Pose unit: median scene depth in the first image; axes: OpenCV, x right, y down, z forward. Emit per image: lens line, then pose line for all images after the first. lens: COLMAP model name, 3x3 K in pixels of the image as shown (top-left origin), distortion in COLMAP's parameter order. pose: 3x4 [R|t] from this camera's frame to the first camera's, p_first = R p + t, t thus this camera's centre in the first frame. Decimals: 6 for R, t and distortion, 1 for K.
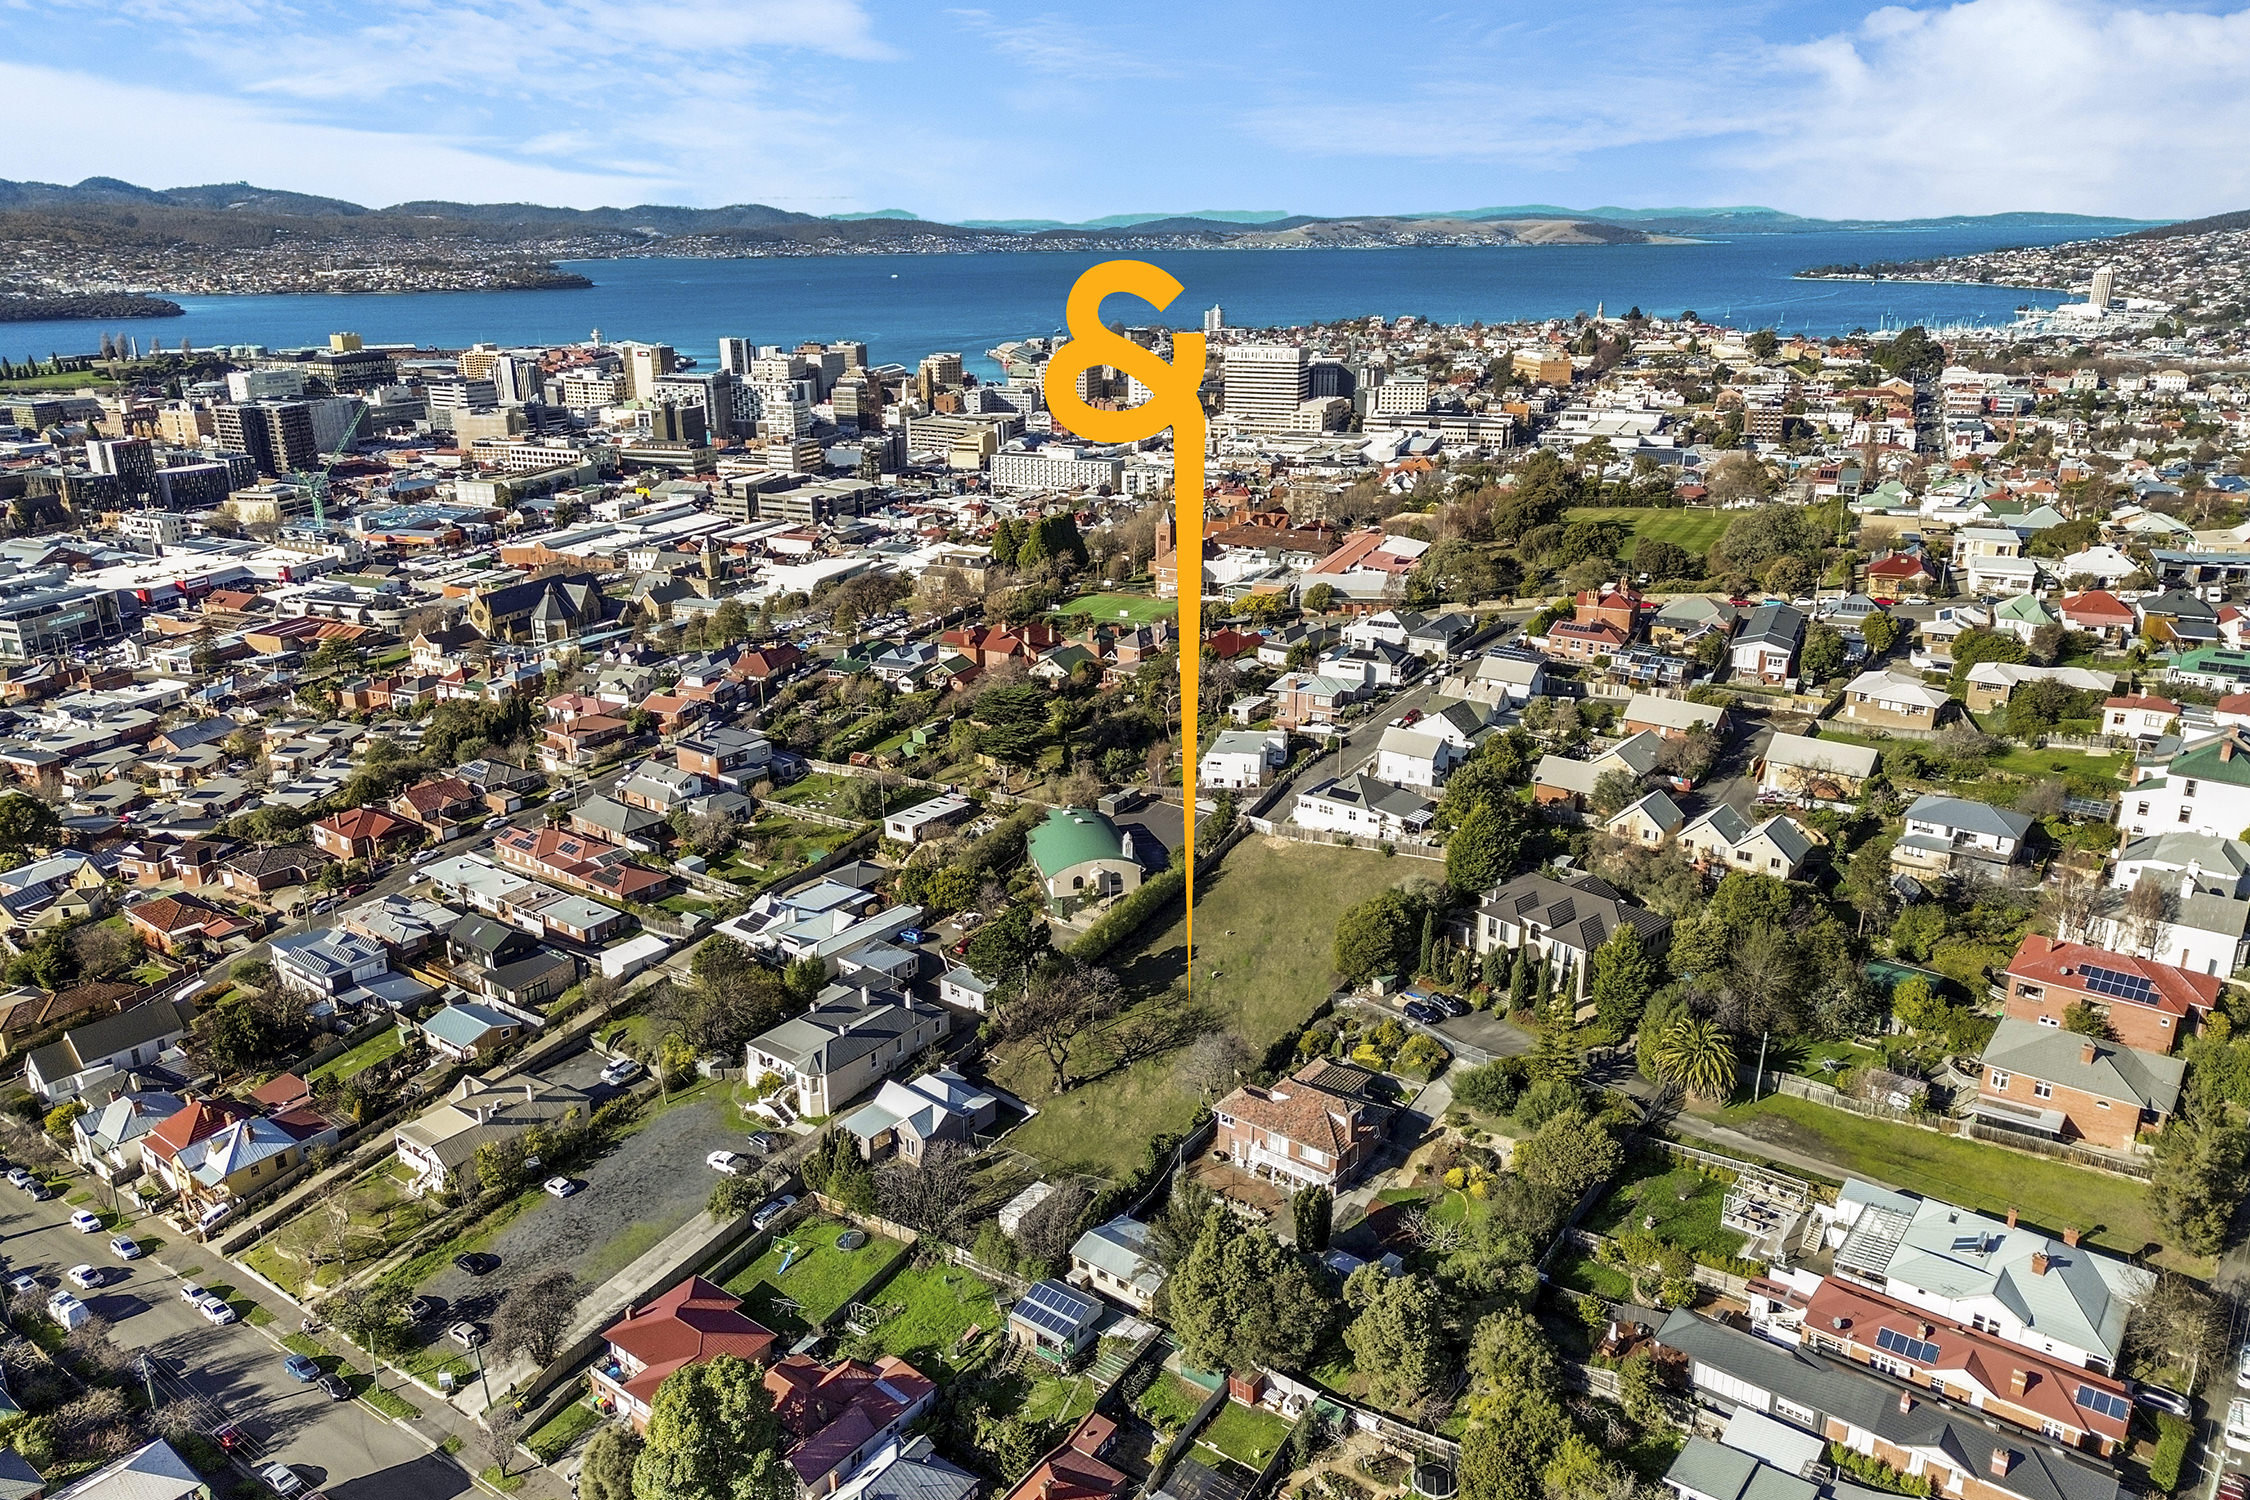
lens RADIAL K [[1606.7, 0, 1125.0], [0, 1606.7, 750.0], [0, 0, 1]] dist [0.070642, -0.076314]
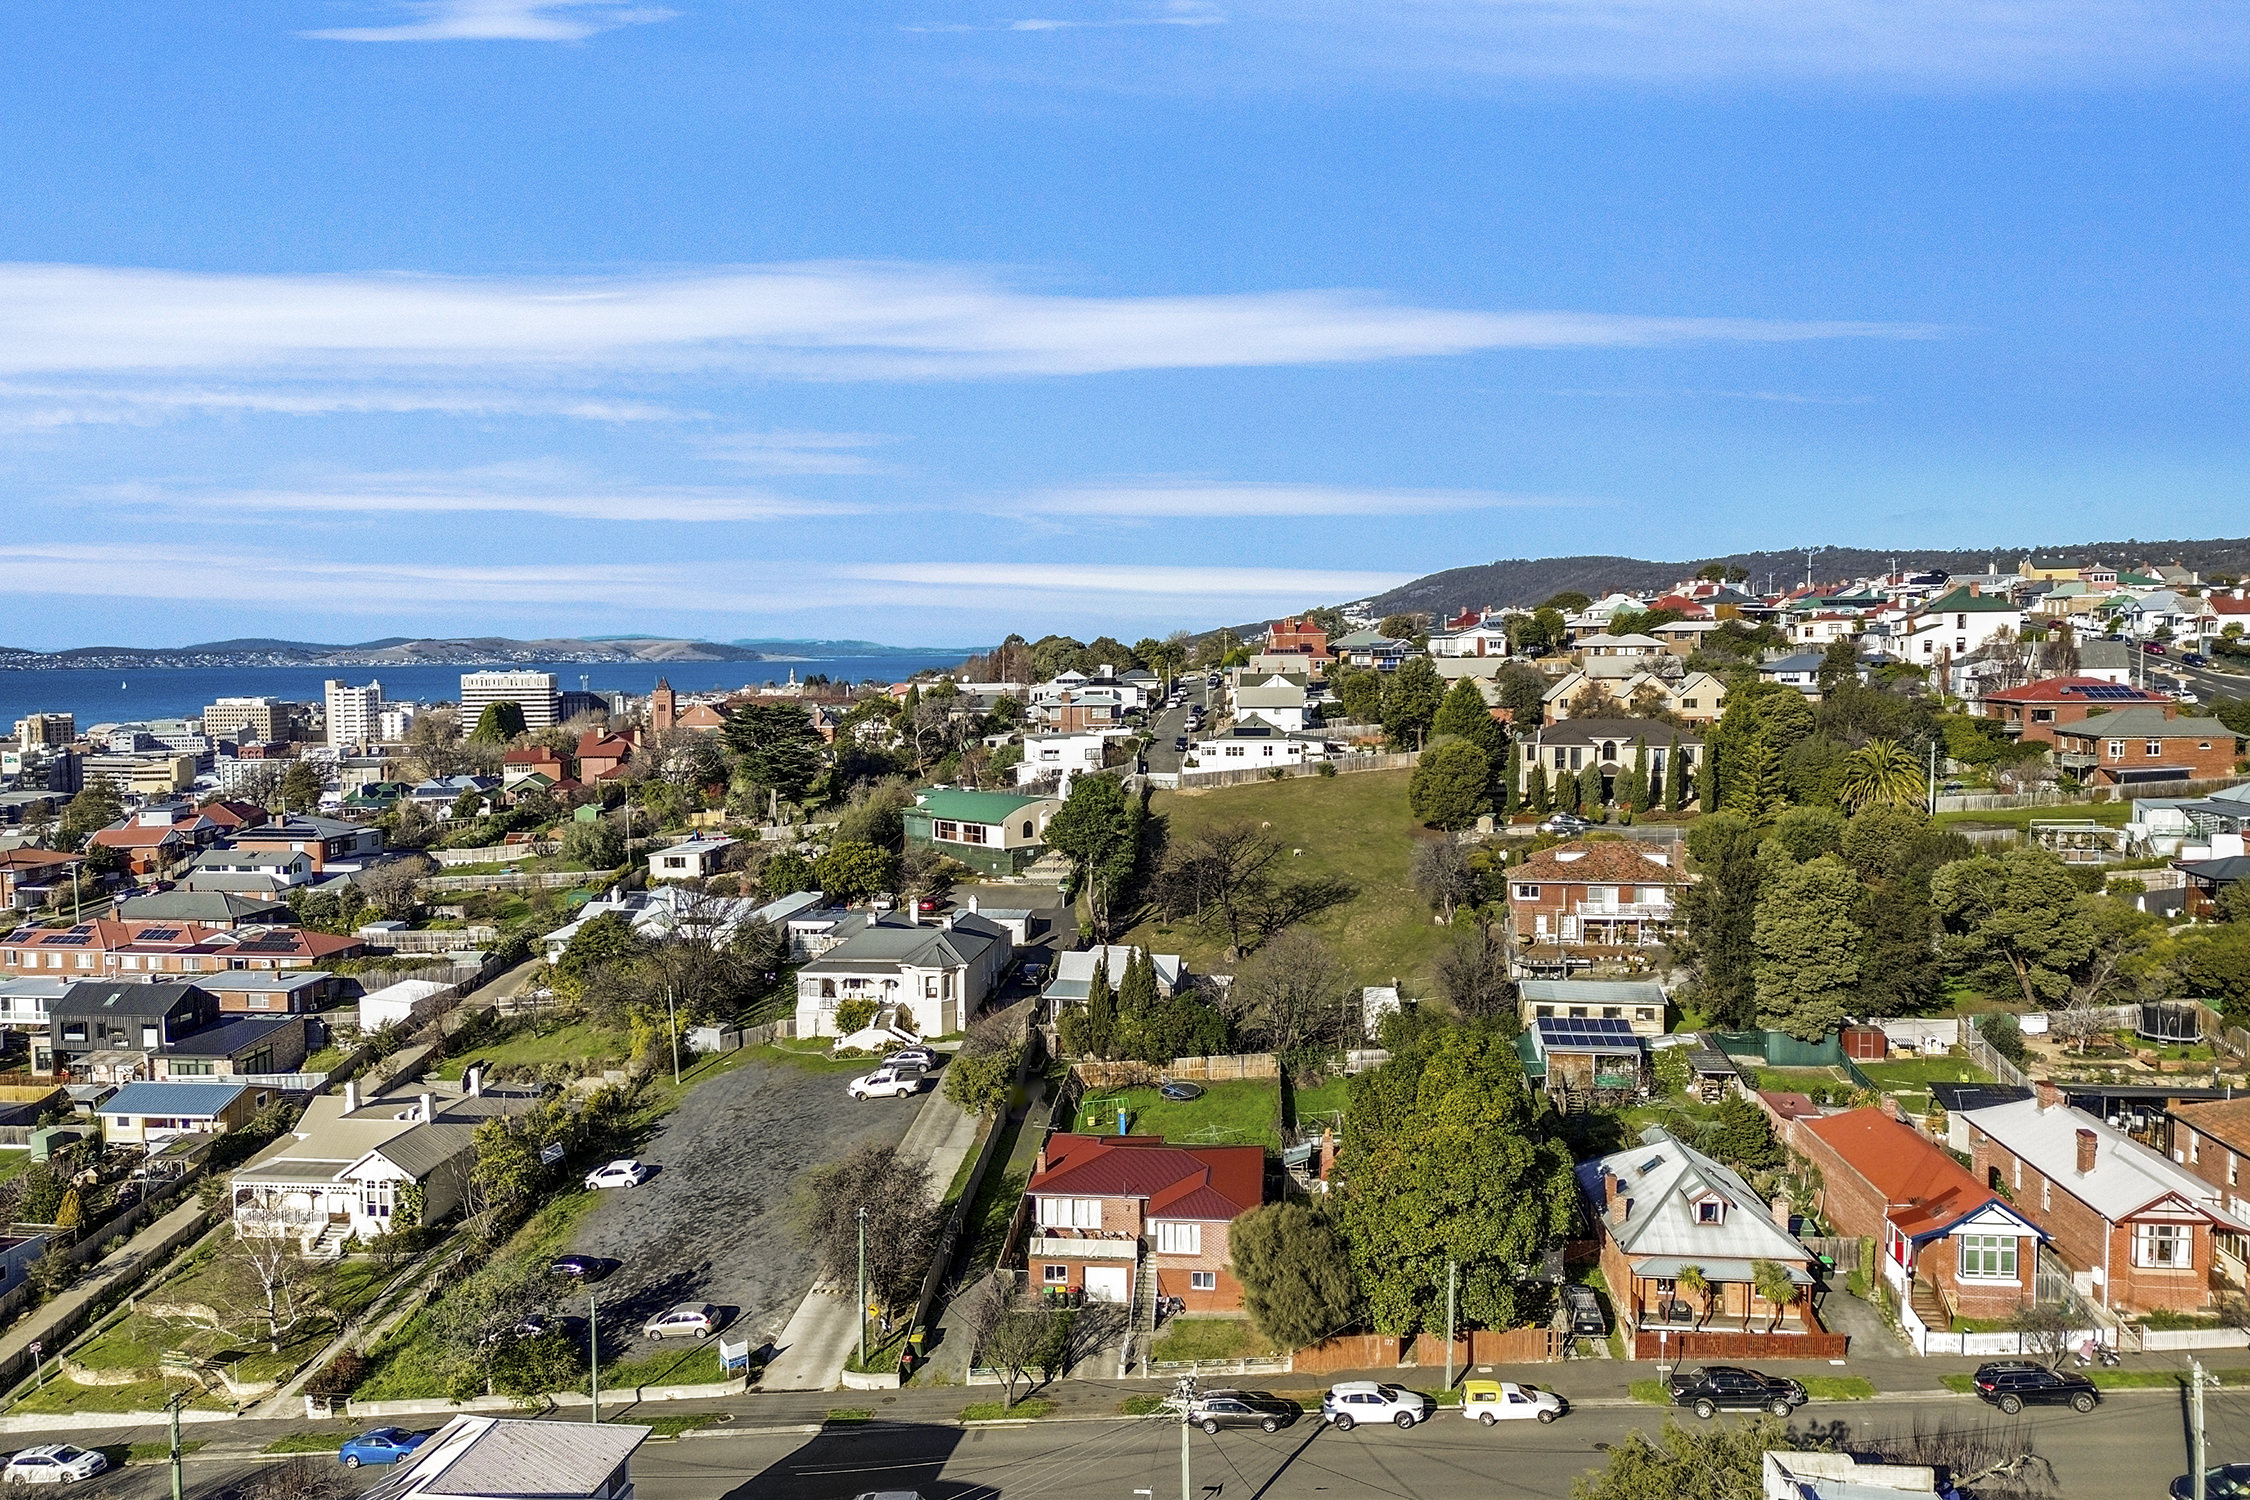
lens RADIAL K [[1620.7, 0, 1125.0], [0, 1620.7, 750.0], [0, 0, 1]] dist [0.084009, -0.081938]
pose [[0.859689, -0.035705, 0.509568, -0.144755], [0.167002, 0.962382, -0.214314, 0.081935], [-0.482747, 0.269342, 0.833313, 0.102298]]
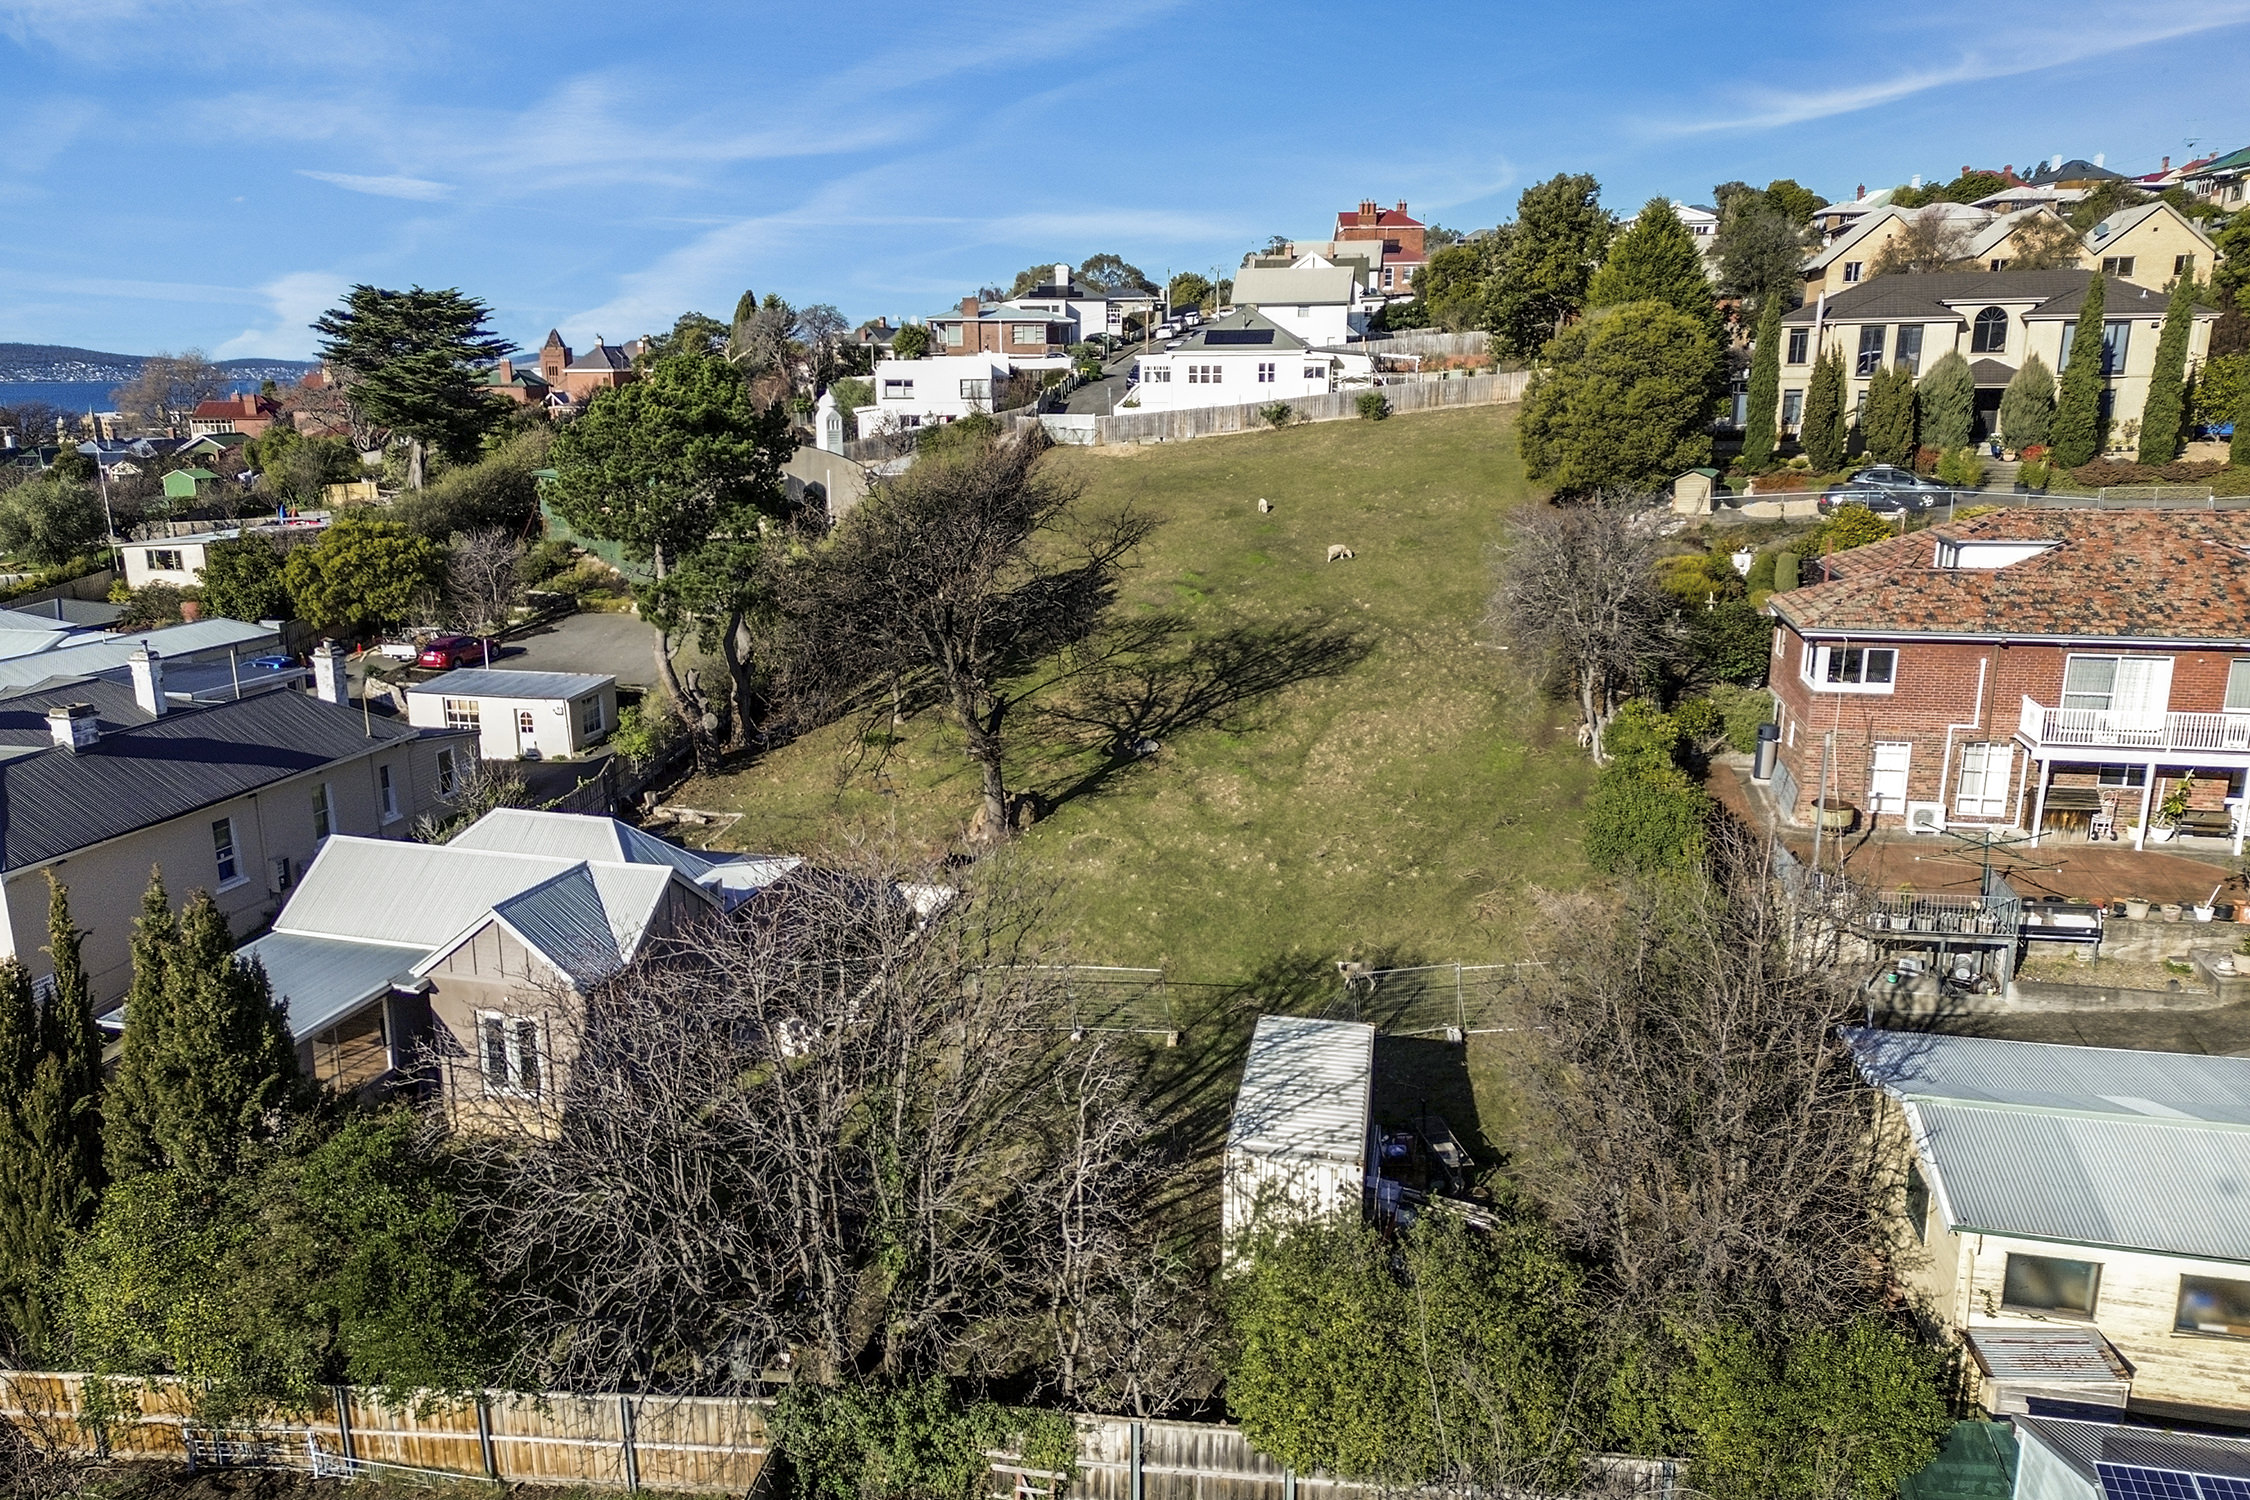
lens RADIAL K [[1606.7, 0, 1125.0], [0, 1606.7, 750.0], [0, 0, 1]] dist [0.070642, -0.076314]
pose [[0.901596, -0.100773, 0.420677, -0.041181], [0.140485, 0.987985, -0.064416, 0.065456], [-0.409131, 0.117176, 0.904921, 0.218244]]
